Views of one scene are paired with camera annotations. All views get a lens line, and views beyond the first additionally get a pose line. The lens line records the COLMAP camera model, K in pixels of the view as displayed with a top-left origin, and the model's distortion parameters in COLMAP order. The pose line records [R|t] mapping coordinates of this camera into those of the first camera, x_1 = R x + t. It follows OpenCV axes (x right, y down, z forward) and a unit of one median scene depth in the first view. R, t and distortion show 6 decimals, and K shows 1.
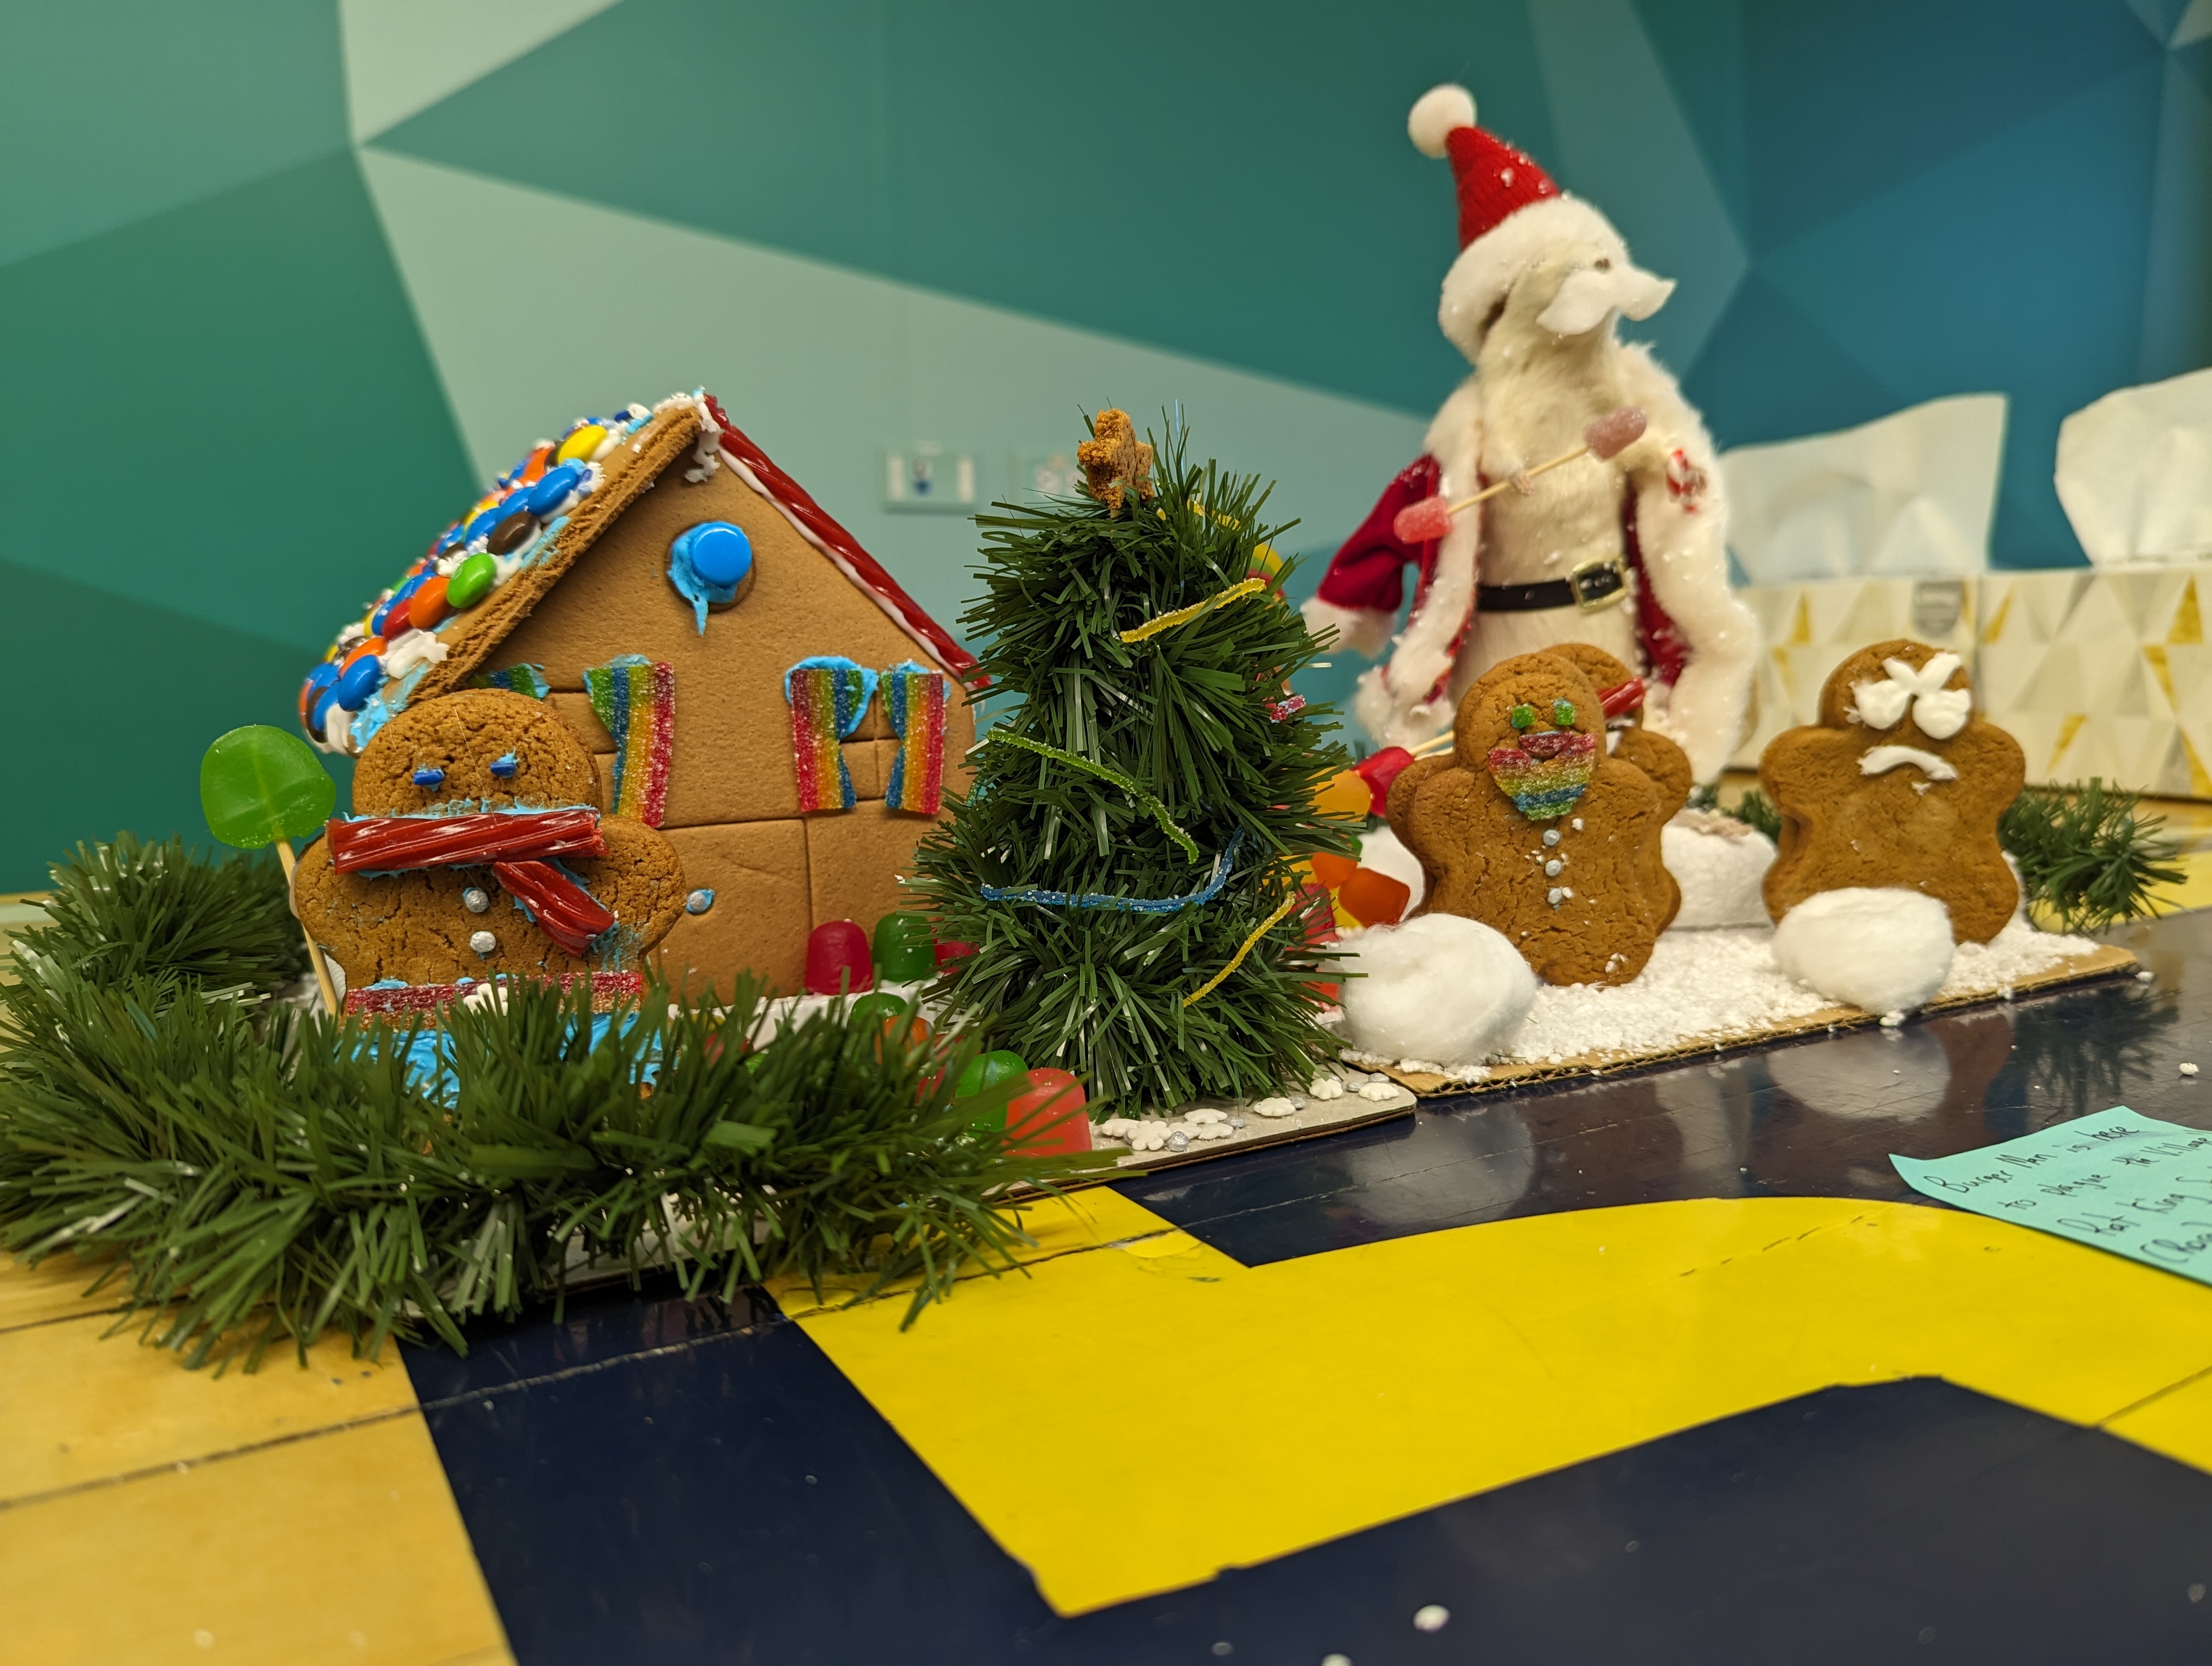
lens RADIAL K [[1651.3, 0, 1131.2], [0, 1651.3, 794.6], [0, 0, 1]] dist [-0.009831, -0.029030]
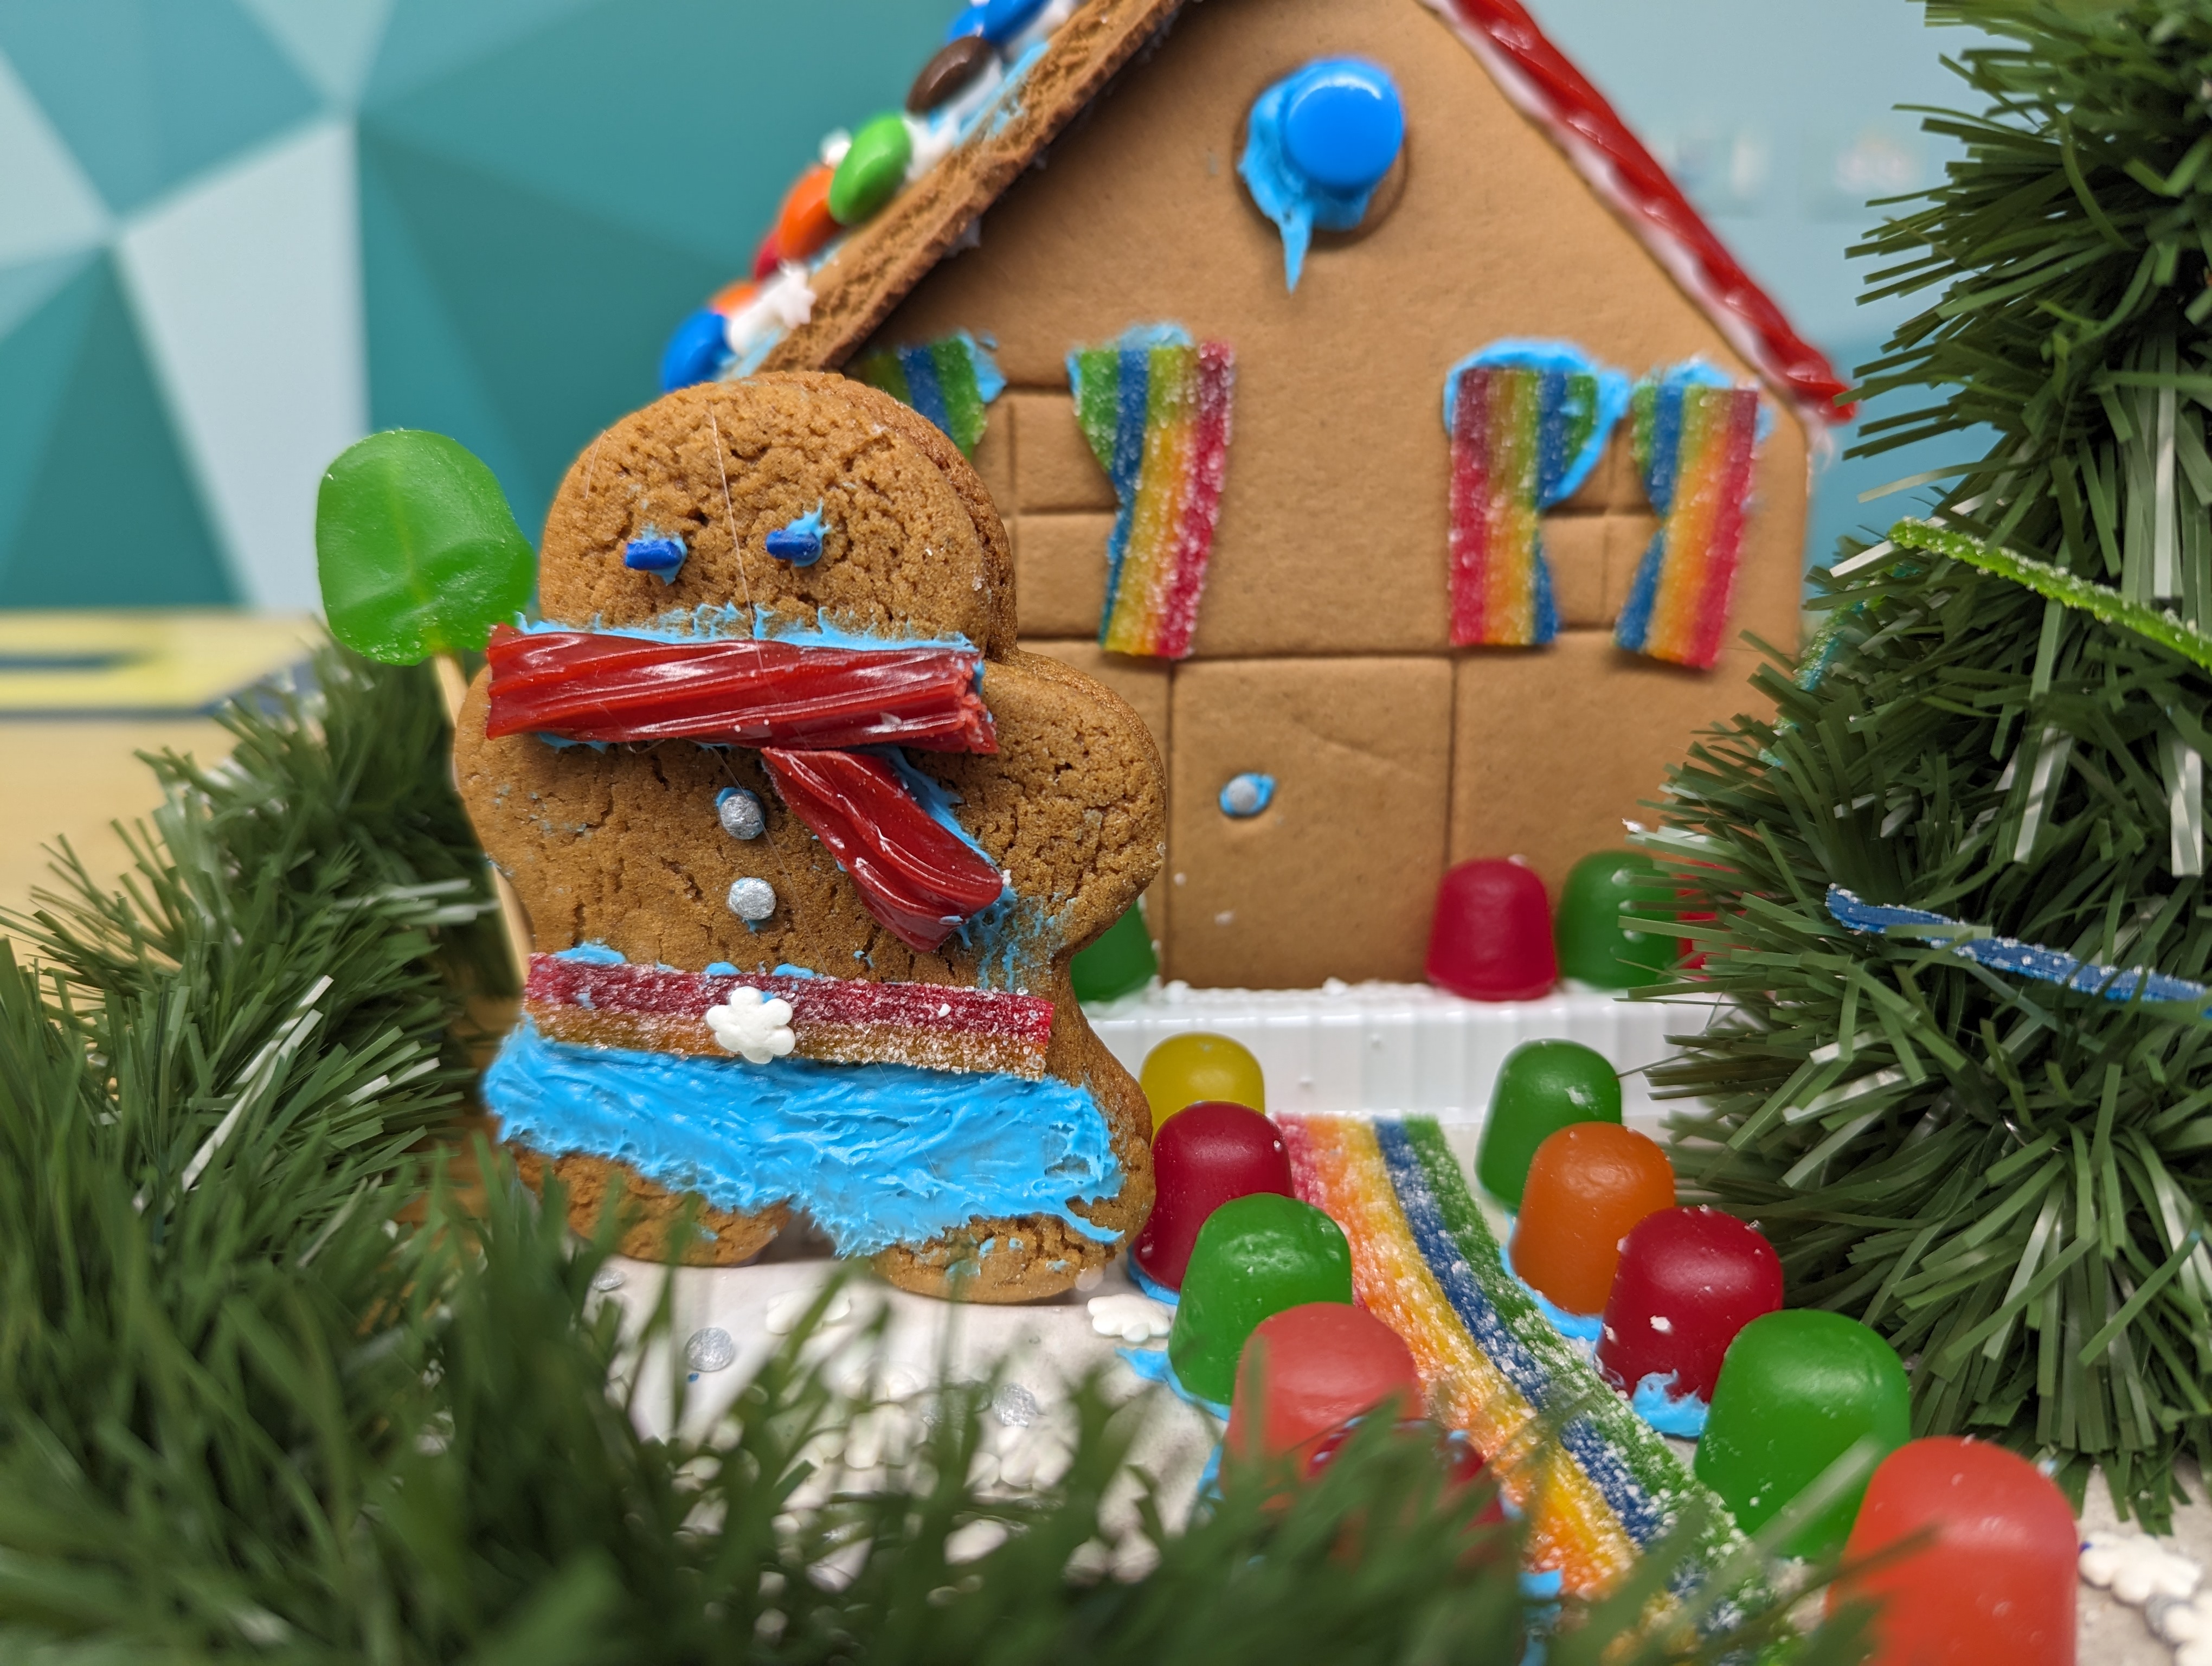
lens RADIAL K [[1651.3, 0, 1131.2], [0, 1651.3, 794.6], [0, 0, 1]] dist [-0.009831, -0.029030]
pose [[0.911162, 0.131374, -0.390543, -0.088333], [-0.068227, 0.982830, 0.171434, -0.028199], [0.406360, -0.129558, 0.904481, 0.518435]]
